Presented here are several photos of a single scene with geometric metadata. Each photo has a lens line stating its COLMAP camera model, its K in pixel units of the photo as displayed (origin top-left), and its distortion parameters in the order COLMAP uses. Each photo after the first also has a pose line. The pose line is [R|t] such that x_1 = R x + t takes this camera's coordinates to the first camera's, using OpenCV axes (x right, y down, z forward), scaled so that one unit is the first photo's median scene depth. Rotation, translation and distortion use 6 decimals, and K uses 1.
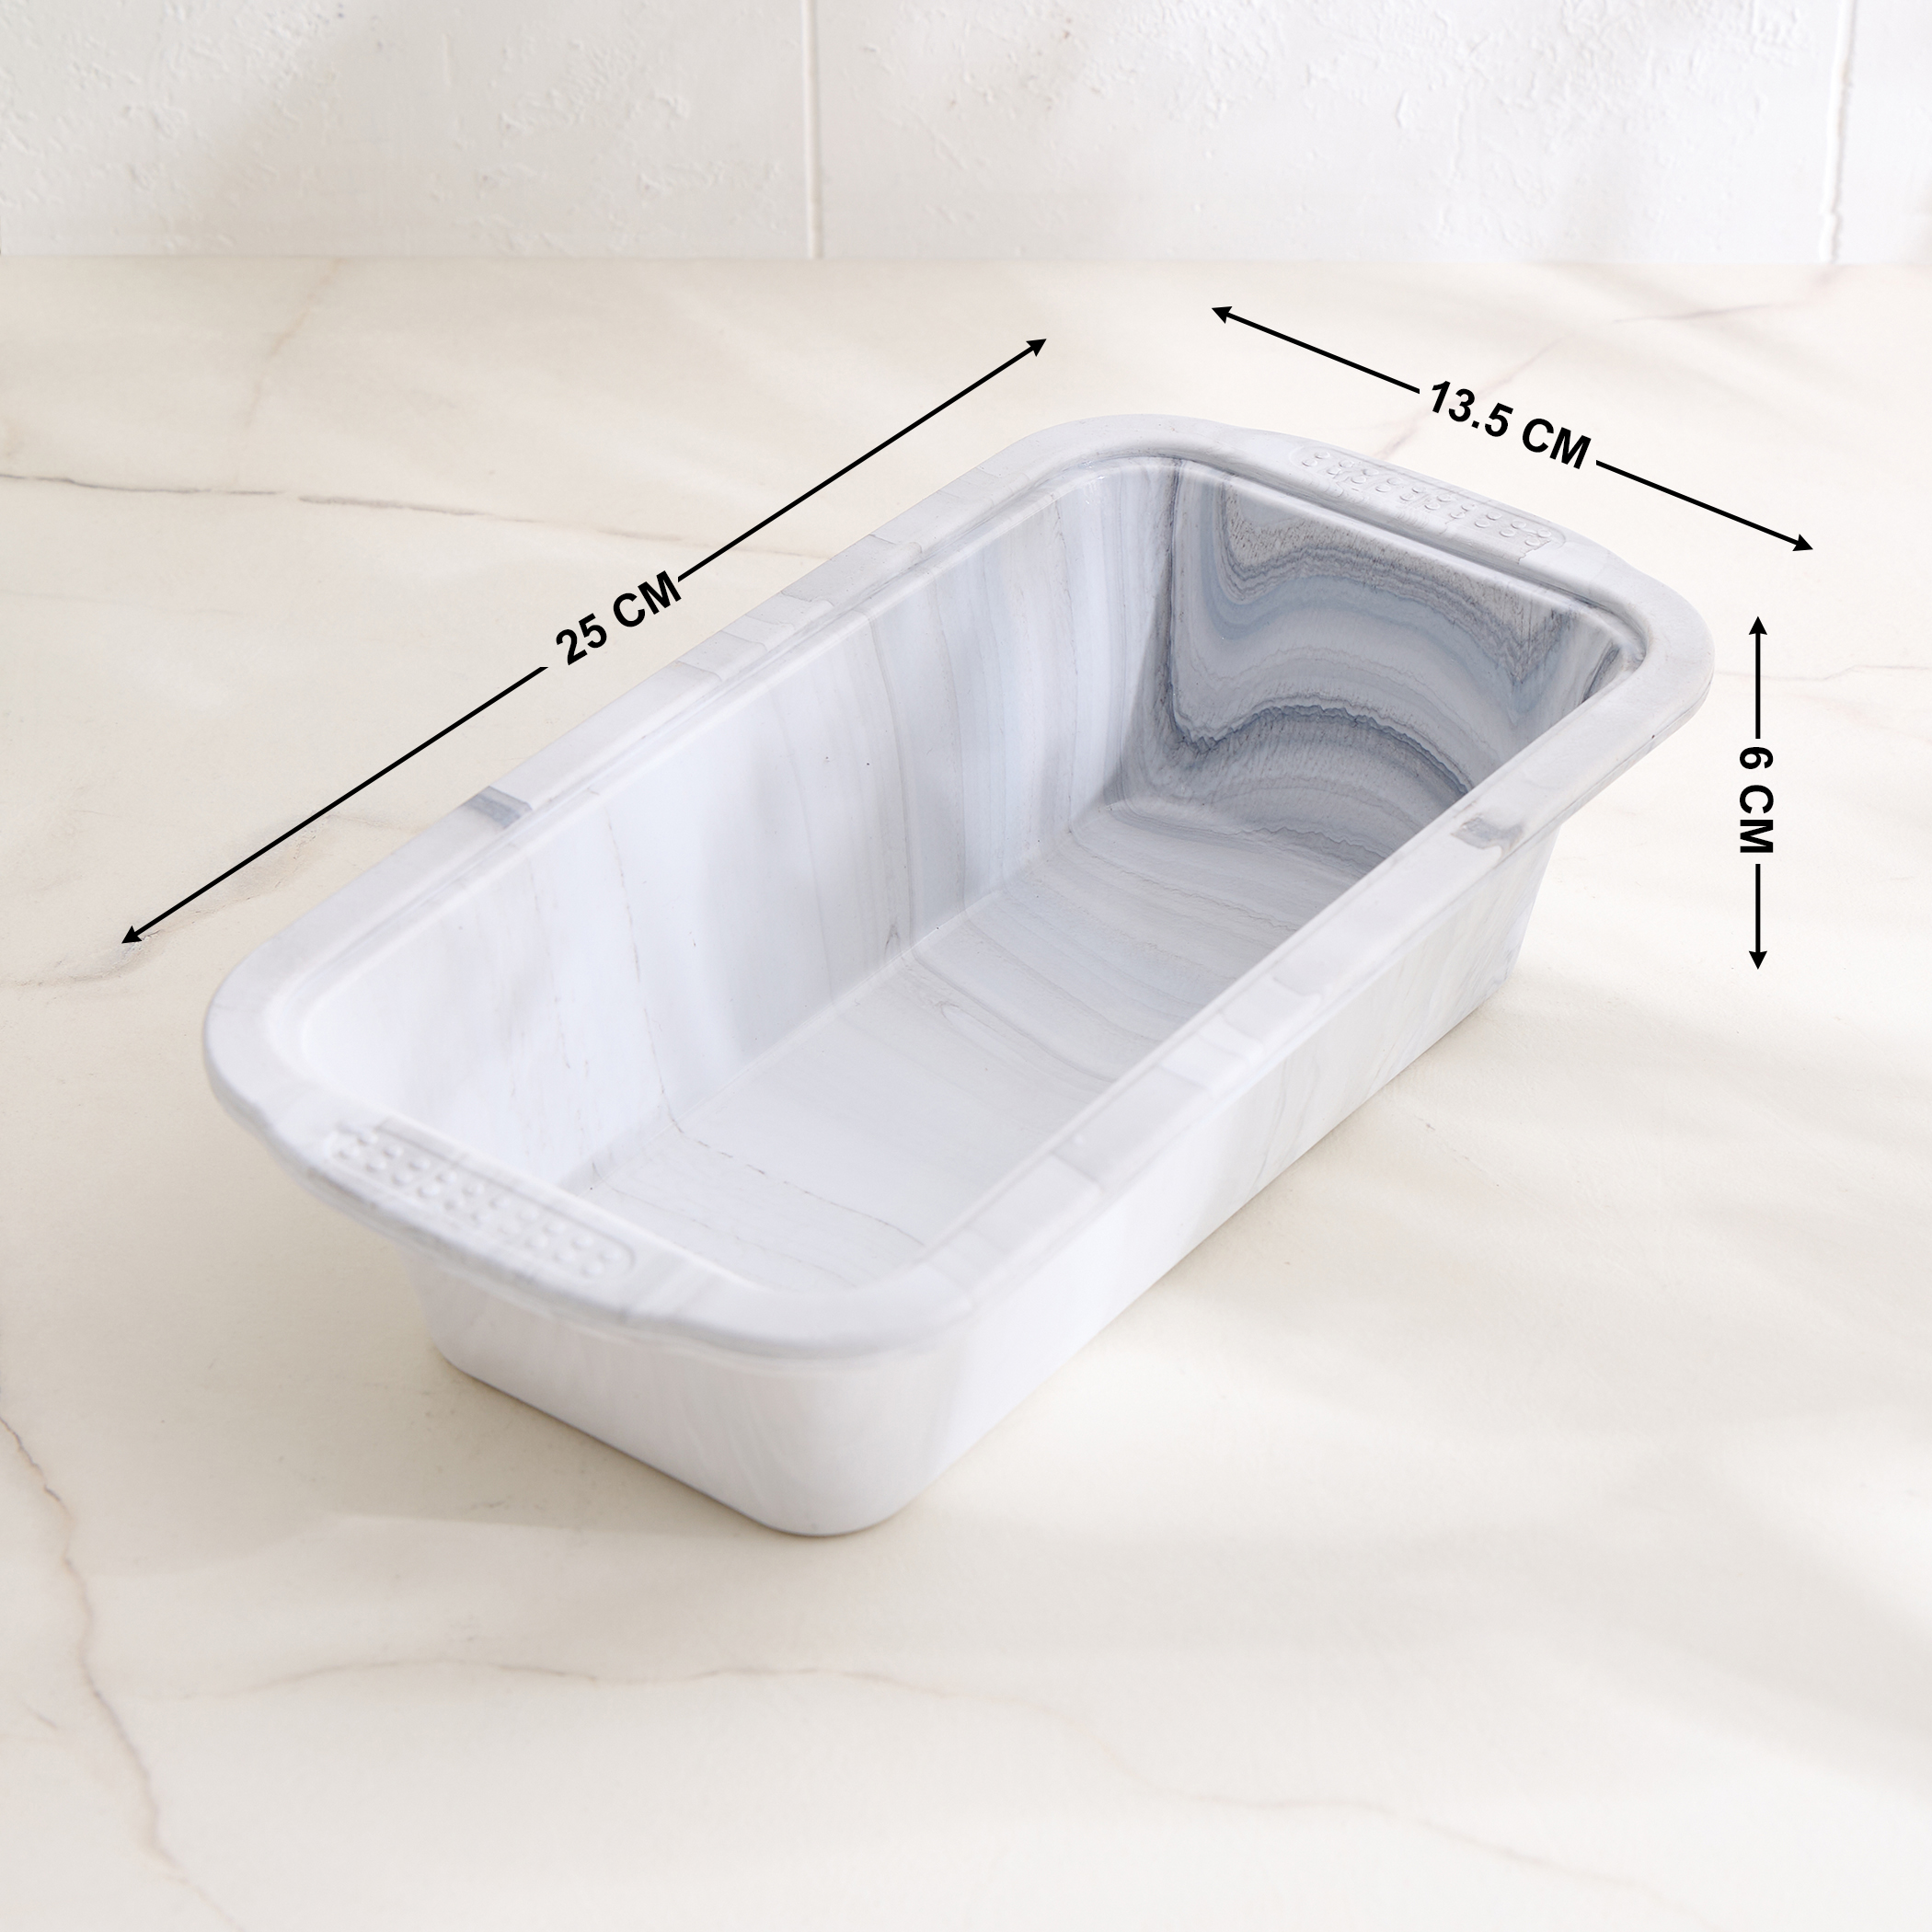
lens RADIAL K [[5158.3, 0, 966.0], [0, 5158.3, 966.0], [0, 0, 1]] dist [0.042087, 0.346901]
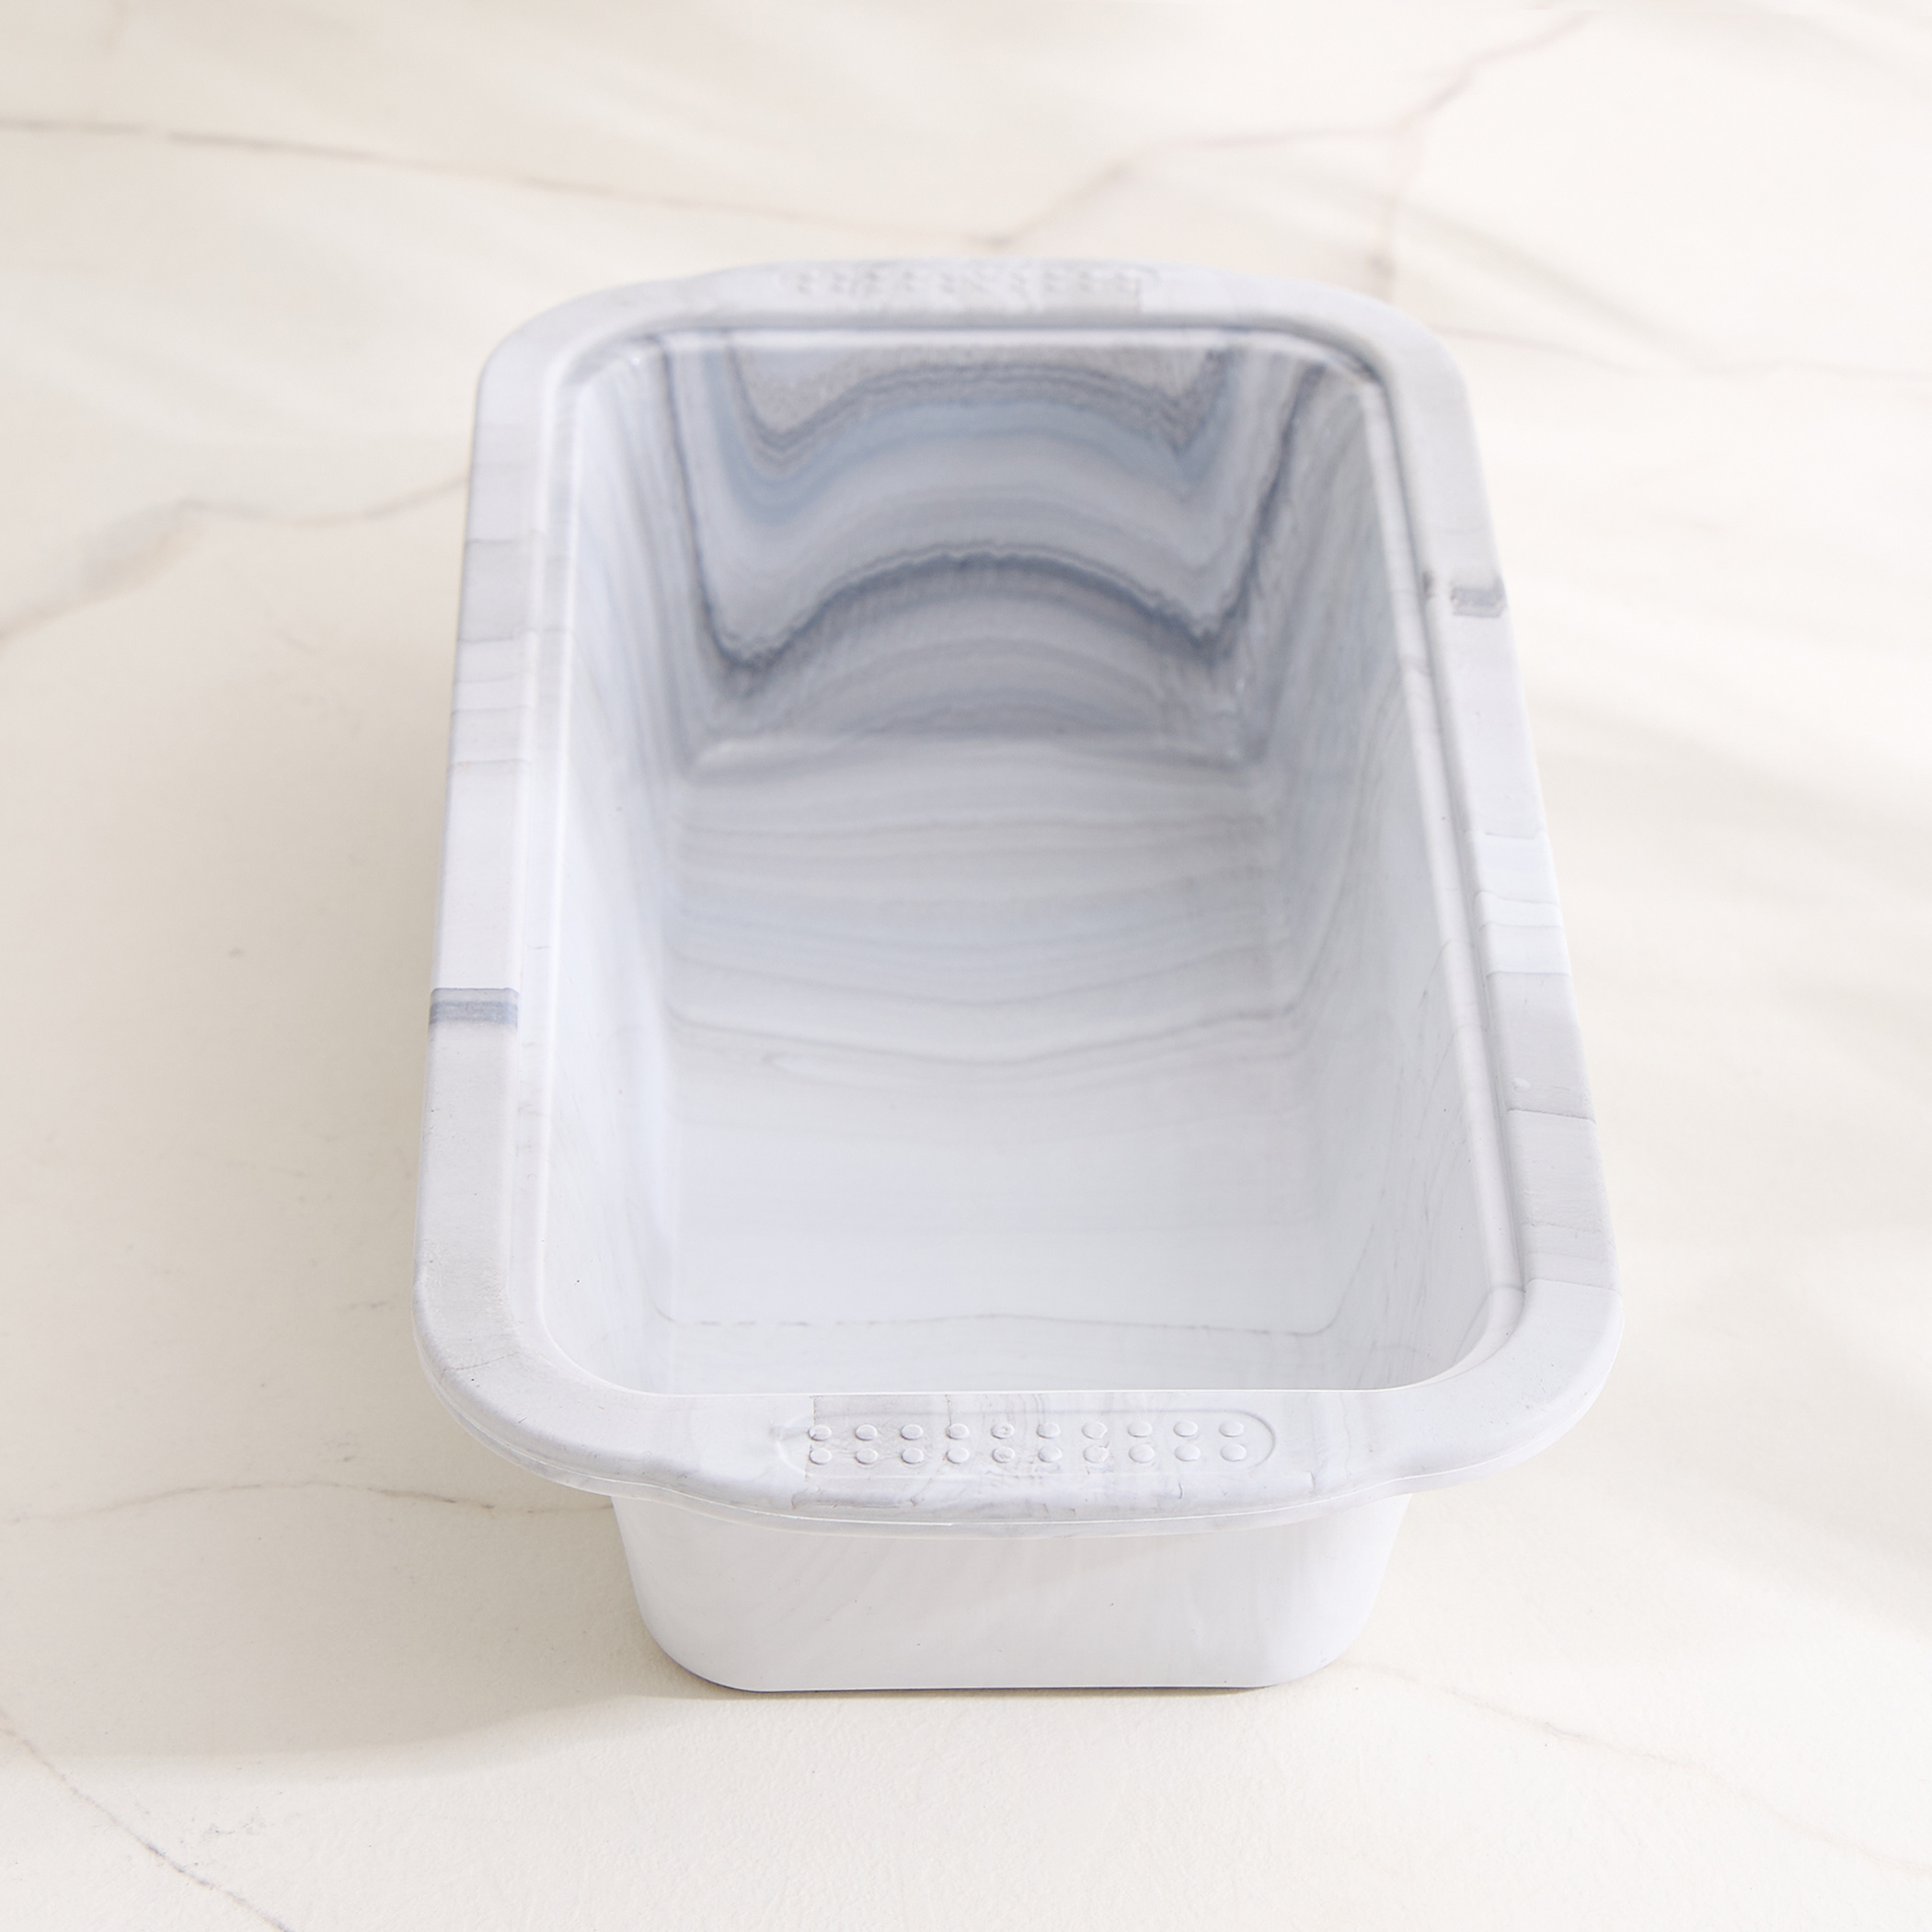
lens RADIAL K [[5909.4, 0, 966.0], [0, 5909.4, 966.0], [0, 0, 1]] dist [-0.071876, -0.893420]
pose [[0.788357, -0.368561, 0.492601, -0.414042], [0.347304, 0.927522, 0.138142, -0.118353], [-0.507812, 0.062178, 0.859221, 0.190489]]
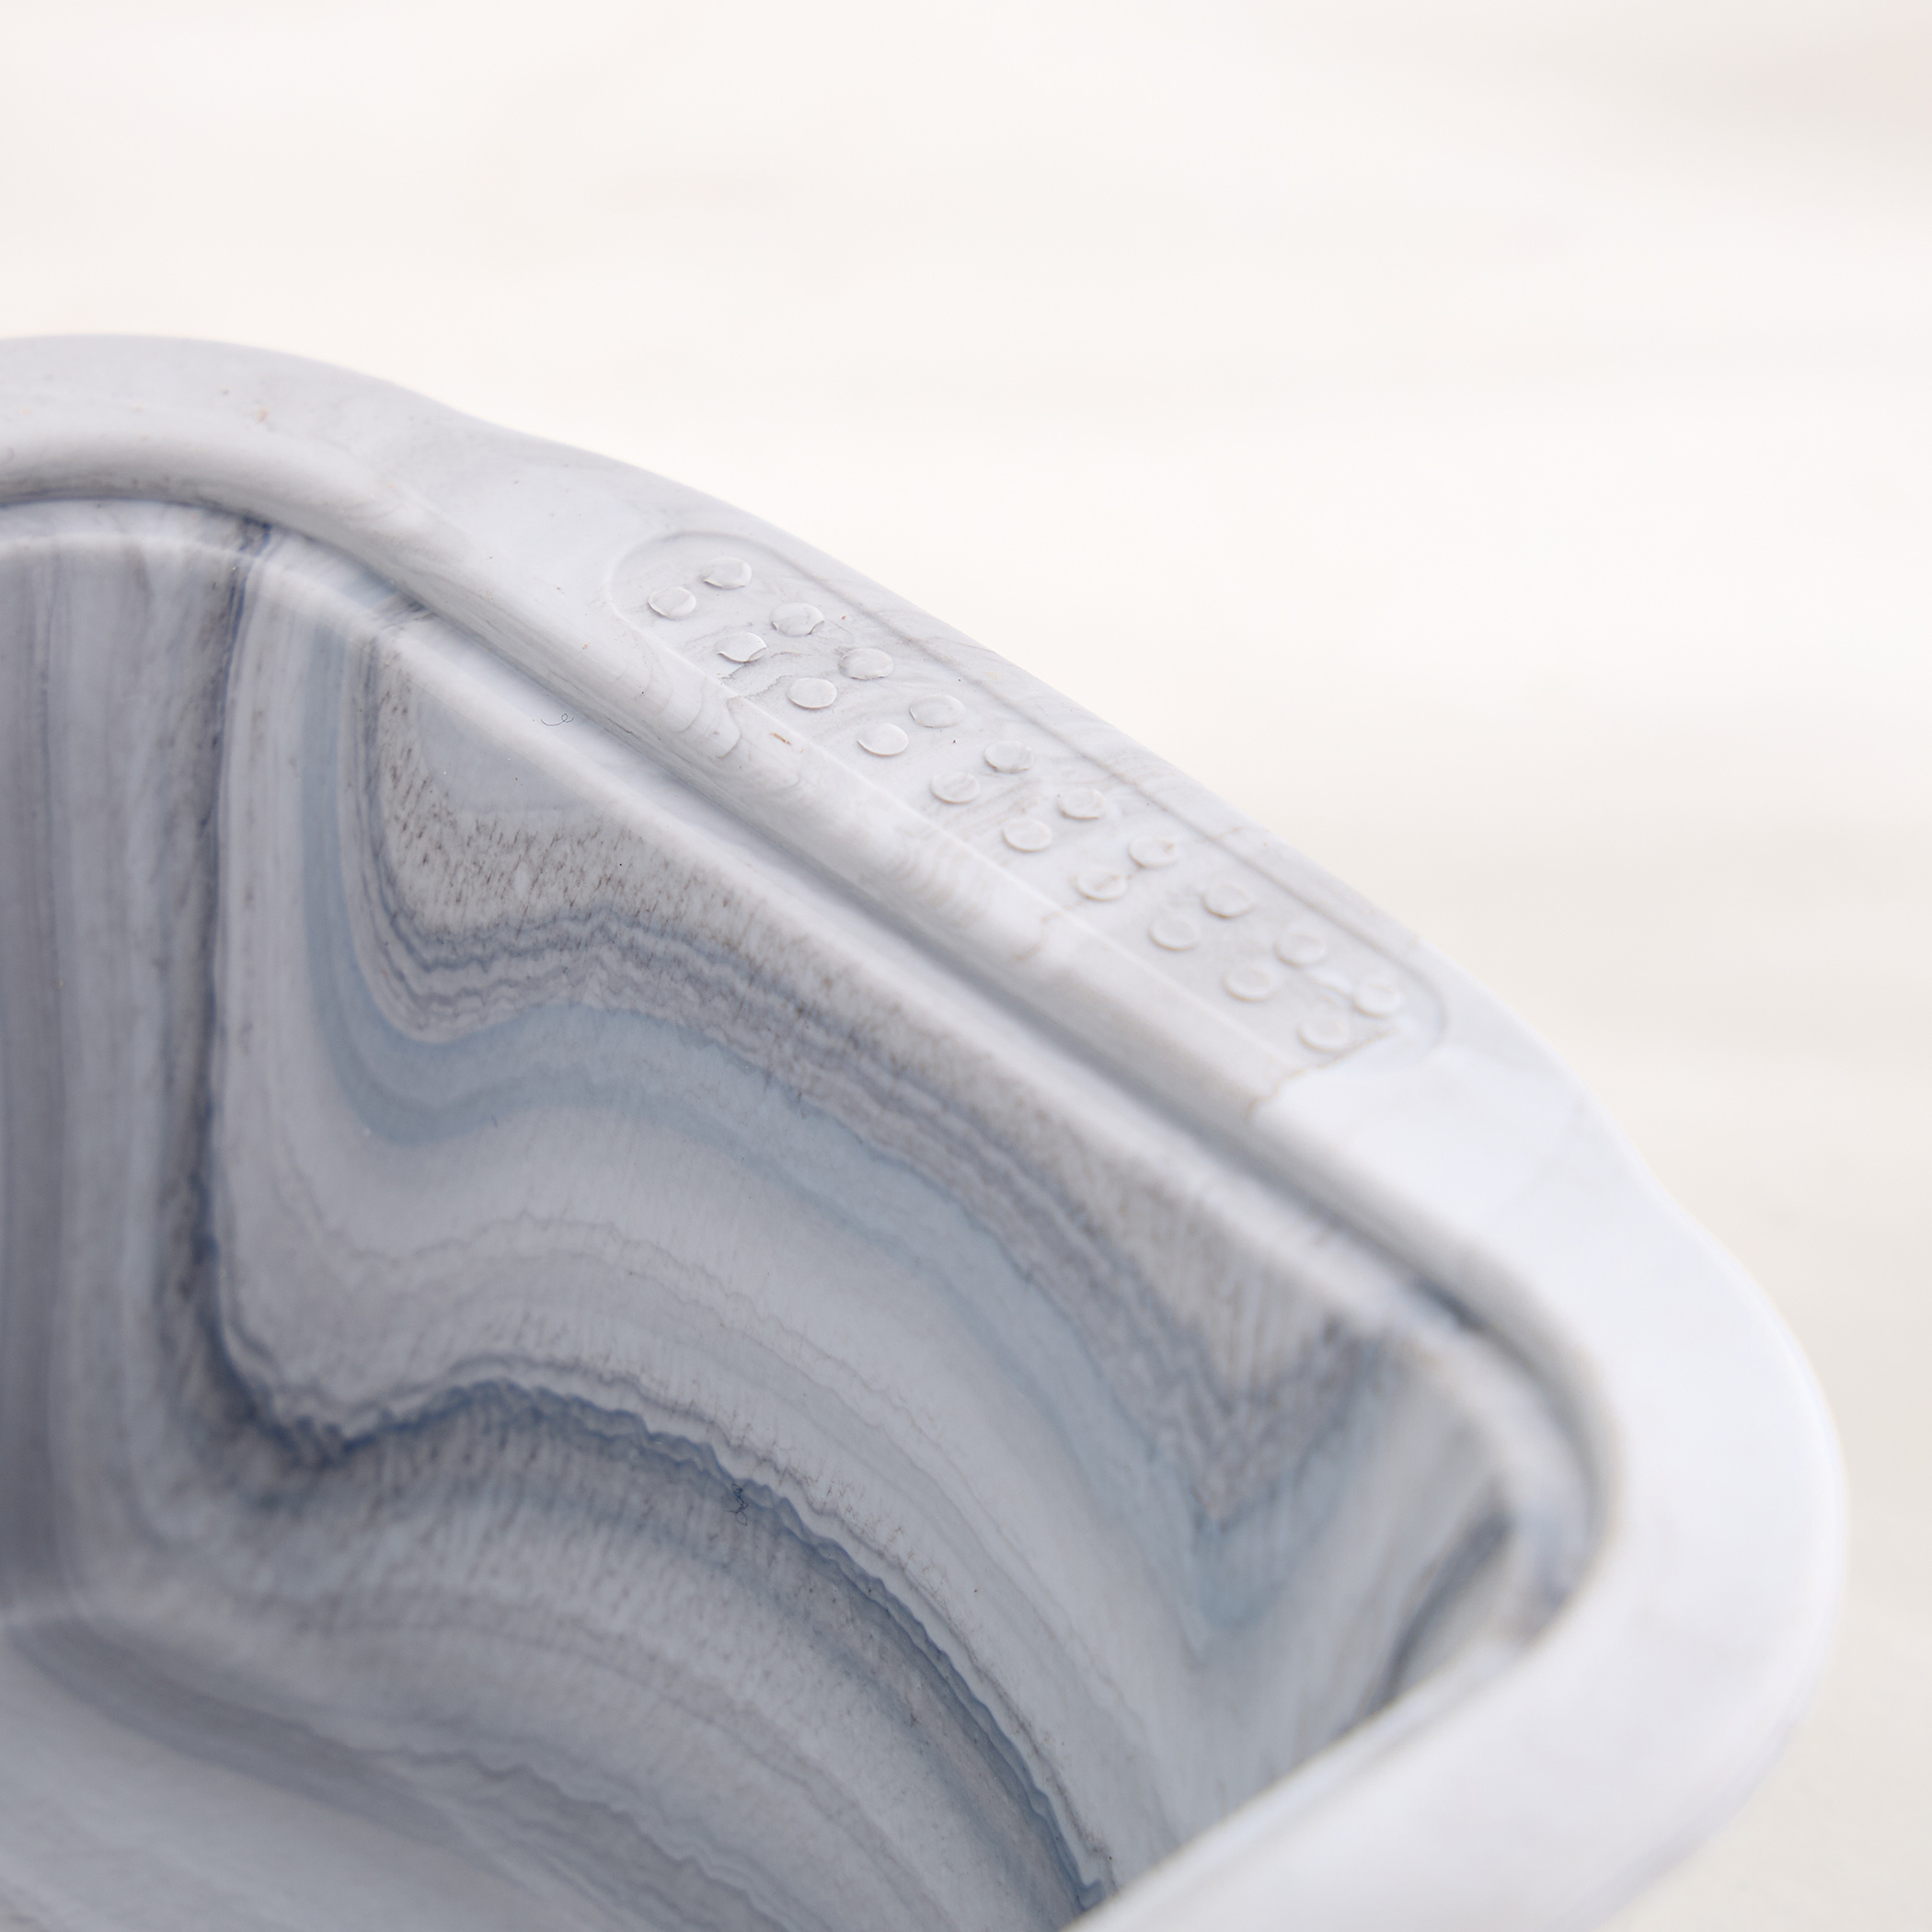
lens RADIAL K [[9618.2, 0, 966.0], [0, 9618.2, 966.0], [0, 0, 1]] dist [-0.261430, -4.954672]
pose [[0.990524, 0.106559, -0.086641, 0.132299], [-0.096983, 0.989398, 0.108098, -0.137551], [0.097241, -0.098671, 0.990358, 0.462812]]
